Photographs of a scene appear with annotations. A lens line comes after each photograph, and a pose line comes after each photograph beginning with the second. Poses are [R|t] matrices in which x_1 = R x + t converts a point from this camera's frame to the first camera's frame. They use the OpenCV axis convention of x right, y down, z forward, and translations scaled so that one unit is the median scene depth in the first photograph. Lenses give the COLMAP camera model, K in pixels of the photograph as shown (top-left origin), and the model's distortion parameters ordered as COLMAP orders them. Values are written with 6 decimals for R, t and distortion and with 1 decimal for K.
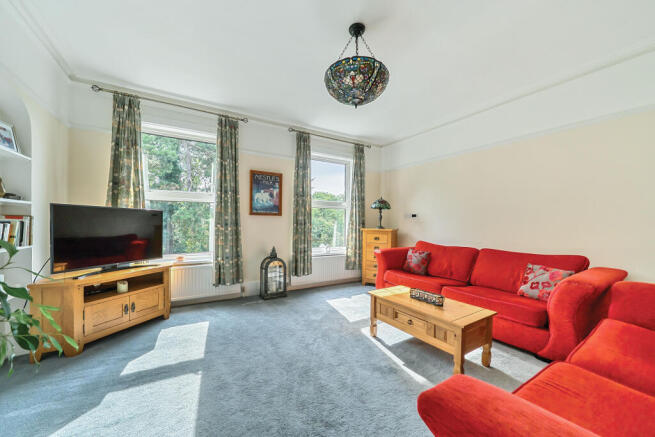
lens RADIAL K [[250.3, 0, 327.5], [0, 250.3, 218.5], [0, 0, 1]] dist [-0.000066, -0.000010]
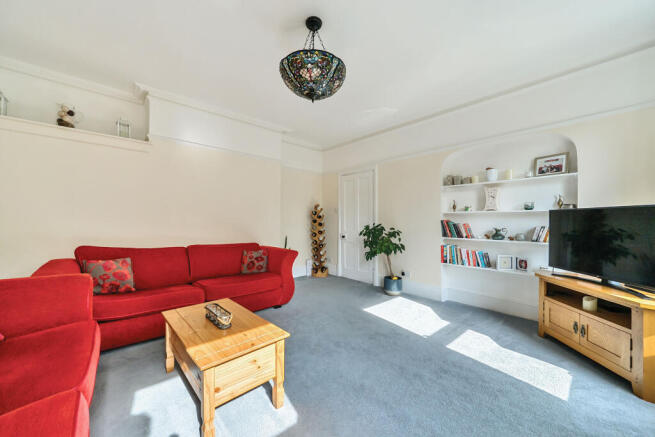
lens RADIAL K [[250.3, 0, 327.5], [0, 250.3, 218.5], [0, 0, 1]] dist [-0.000066, -0.000010]
pose [[-0.979616, -0.014119, -0.200384, 0.230424], [-0.007728, 0.999437, -0.032640, 0.026128], [0.200732, -0.030426, -0.979174, 1.875728]]
